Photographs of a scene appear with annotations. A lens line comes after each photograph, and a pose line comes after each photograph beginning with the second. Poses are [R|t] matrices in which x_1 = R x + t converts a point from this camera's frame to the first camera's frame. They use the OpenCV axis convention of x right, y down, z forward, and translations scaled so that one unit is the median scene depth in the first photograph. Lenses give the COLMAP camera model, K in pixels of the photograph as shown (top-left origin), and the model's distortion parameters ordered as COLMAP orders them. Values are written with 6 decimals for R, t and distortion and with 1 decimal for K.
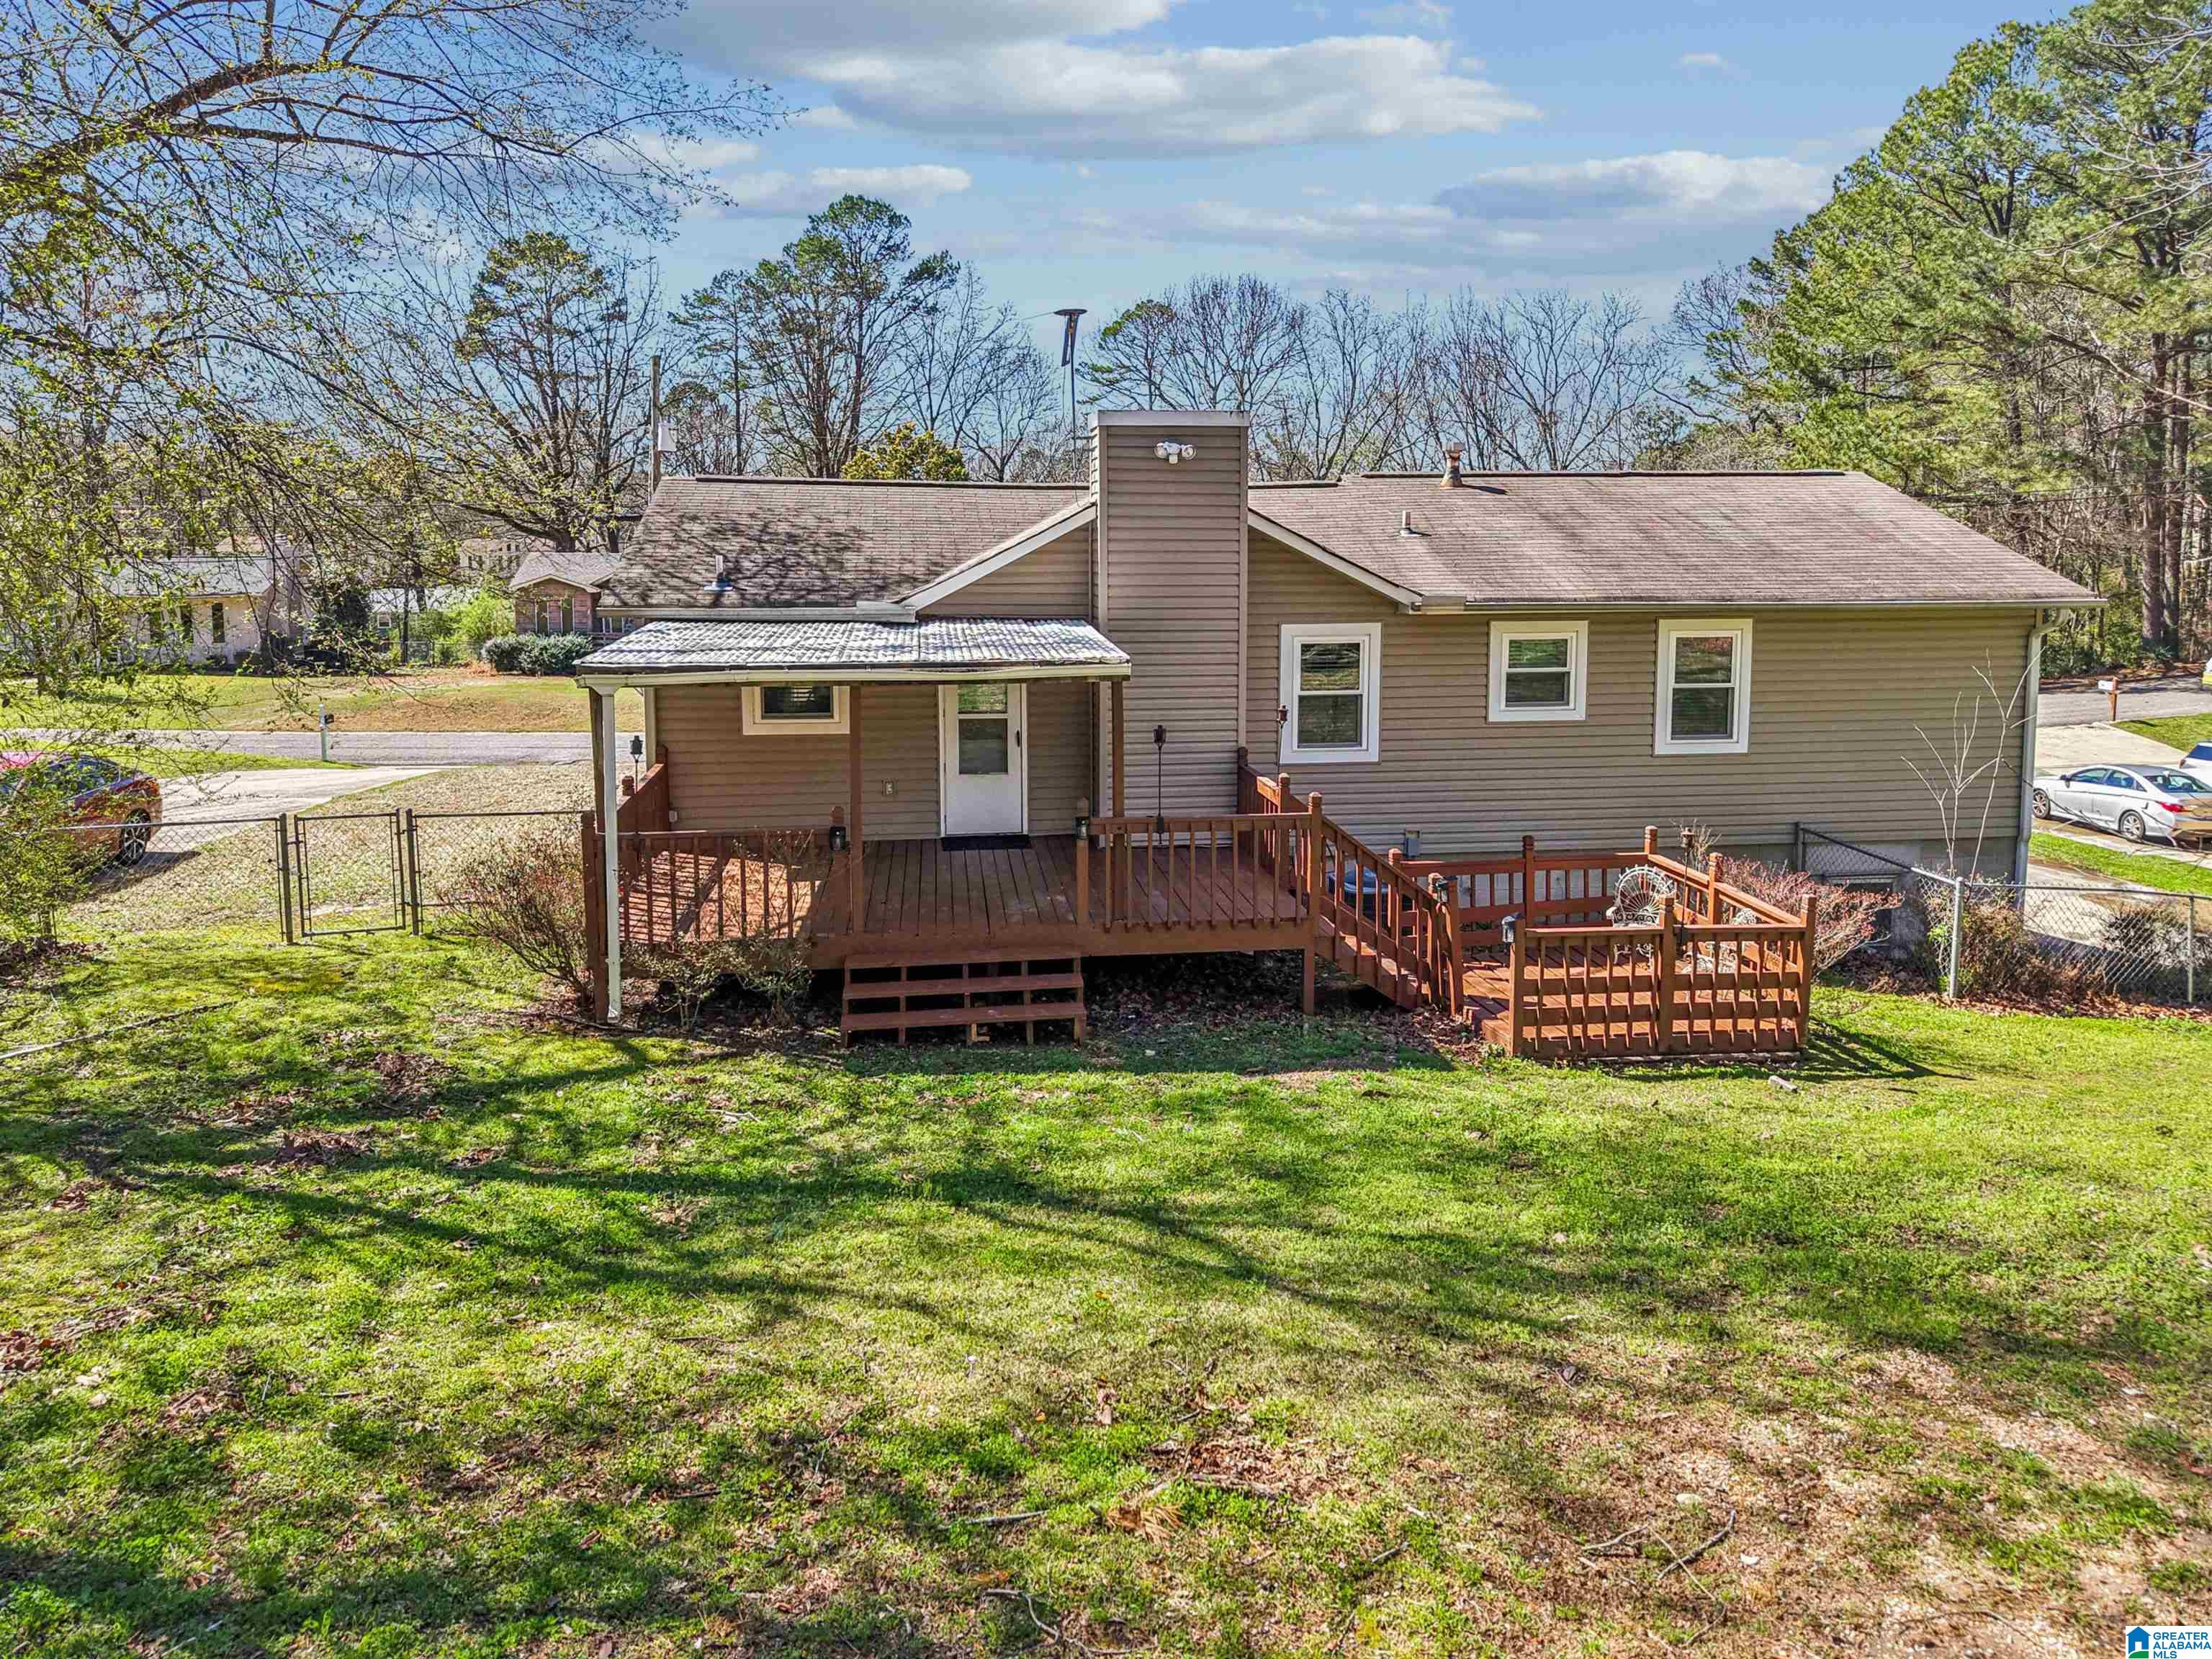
lens RADIAL K [[1534.2, 0, 1106.0], [0, 1534.2, 829.5], [0, 0, 1]] dist [-0.124149, 0.351085]
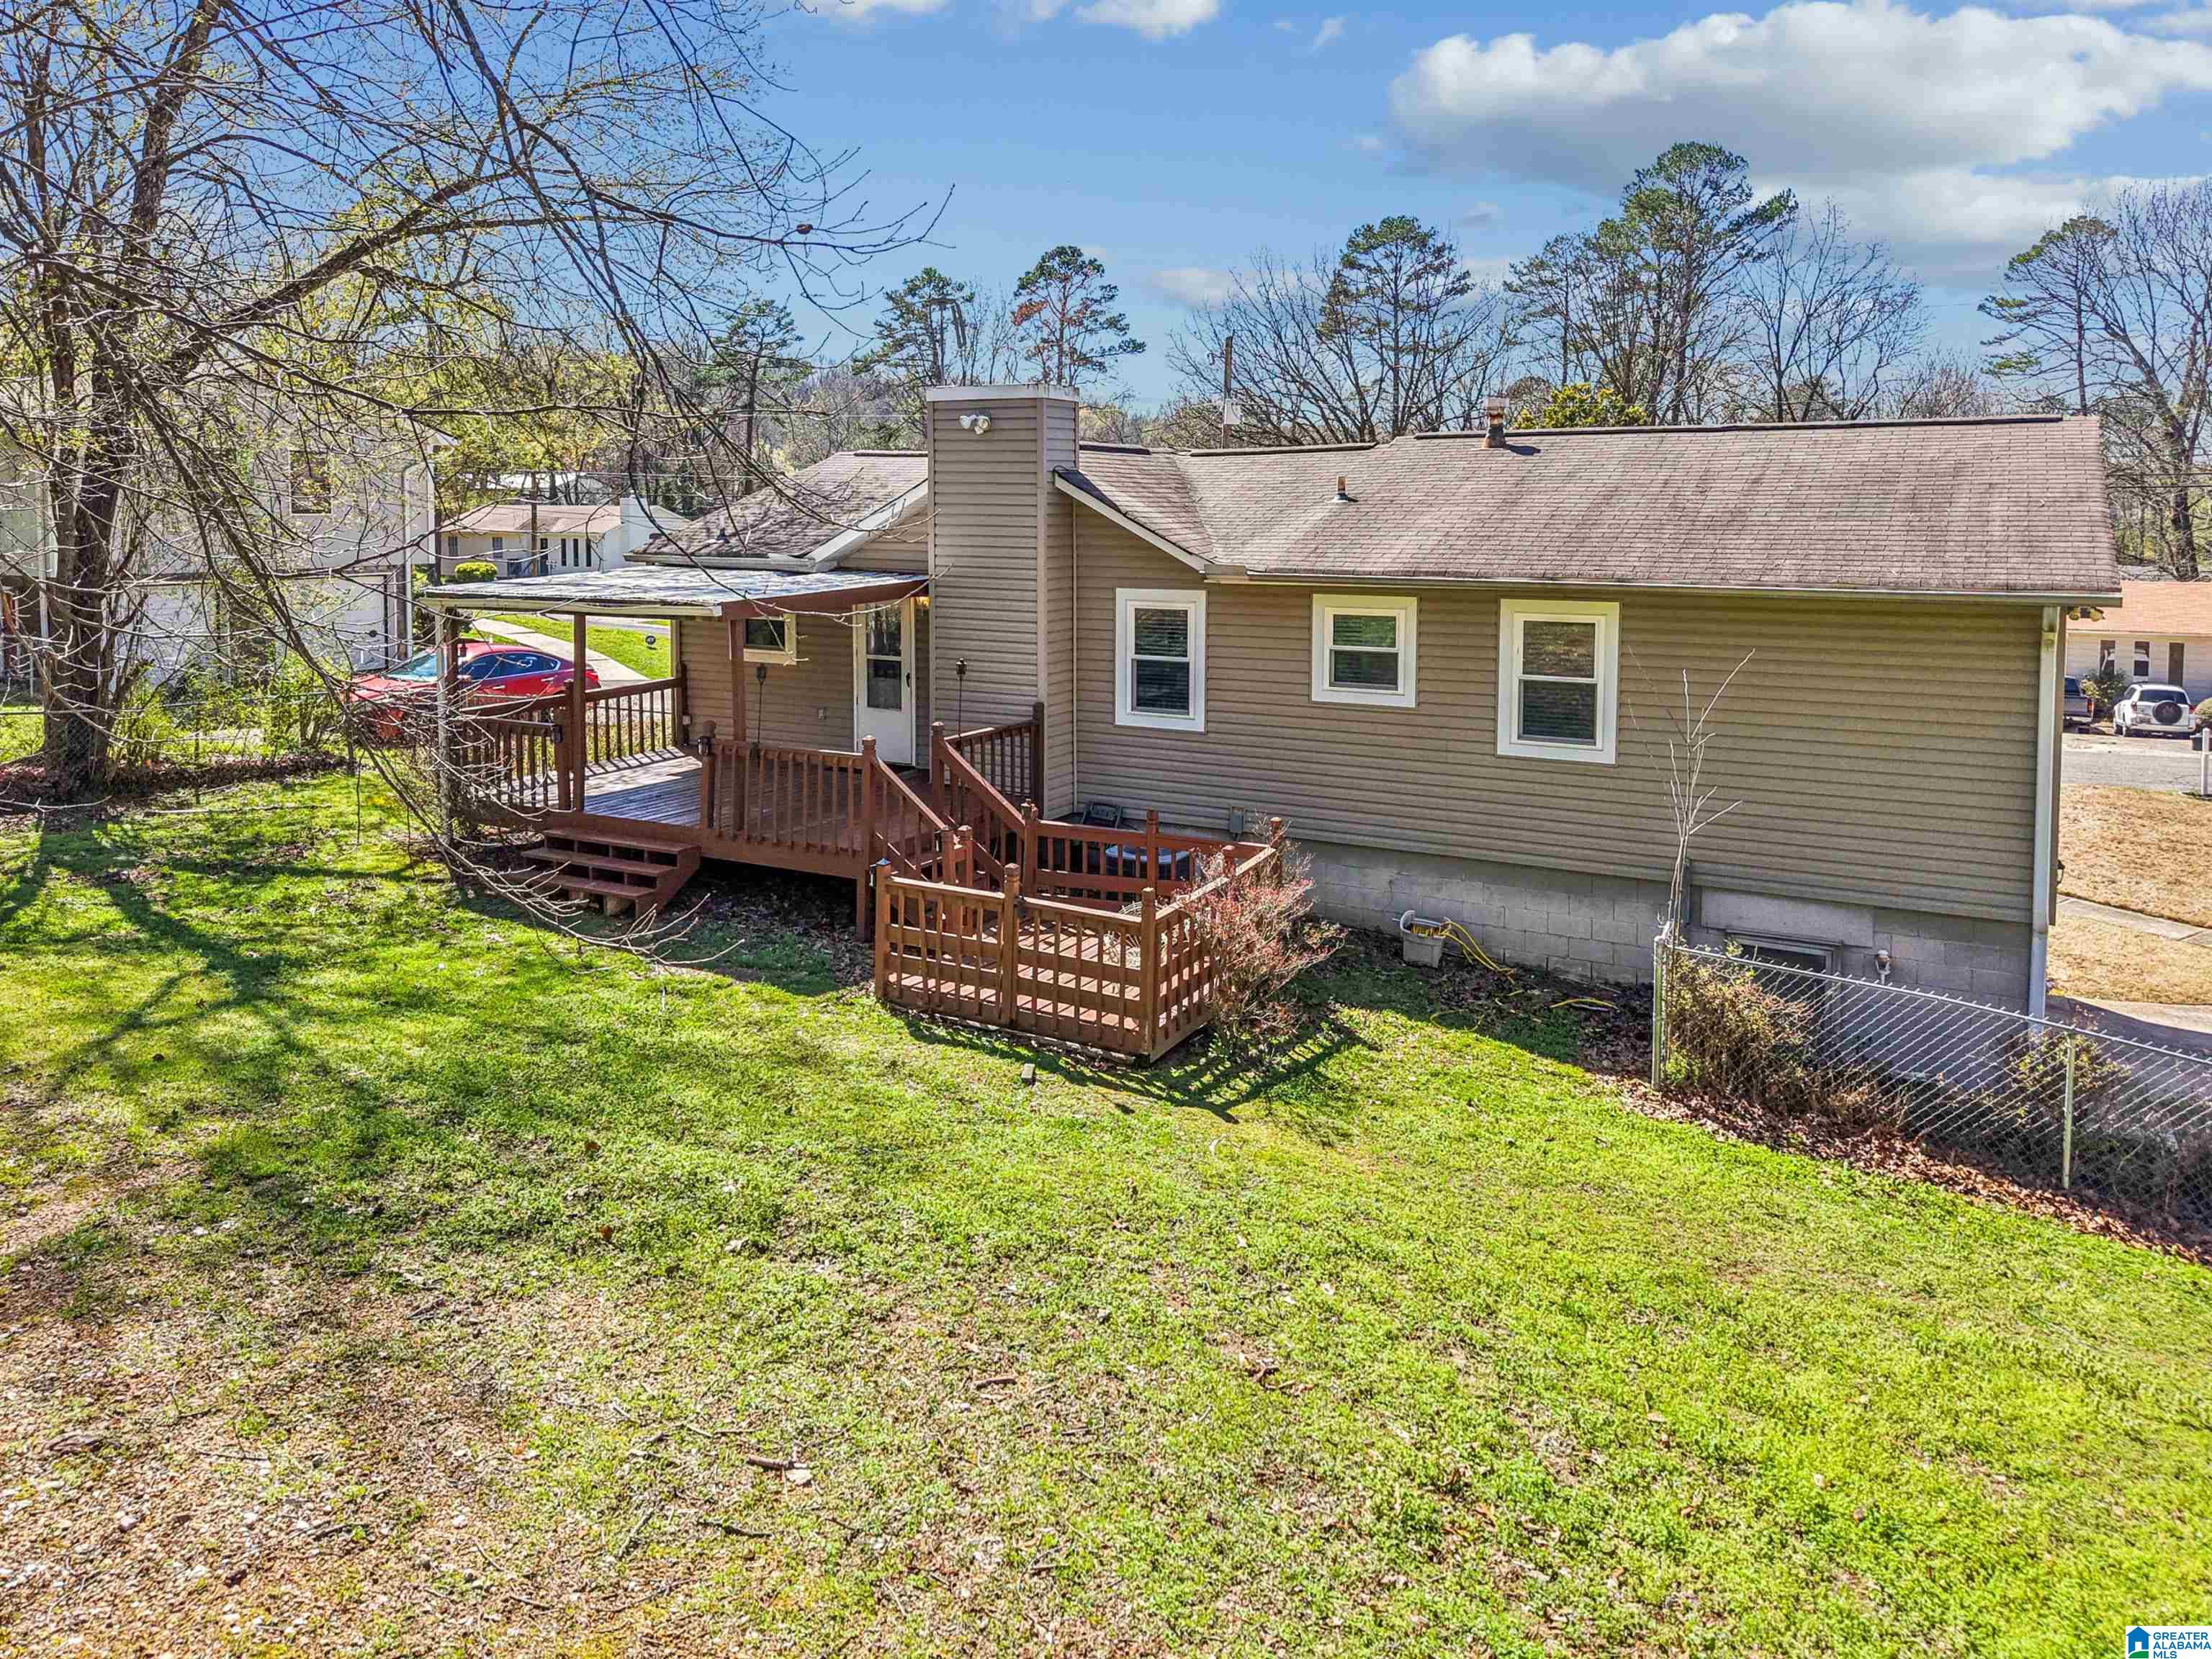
lens RADIAL K [[1495.1, 0, 1106.0], [0, 1495.1, 829.5], [0, 0, 1]] dist [0.078254, -0.161835]
pose [[0.813044, 0.130603, -0.567364, 0.688127], [-0.118413, 0.991240, 0.058488, -0.031234], [0.570033, 0.019630, 0.821387, 0.167796]]
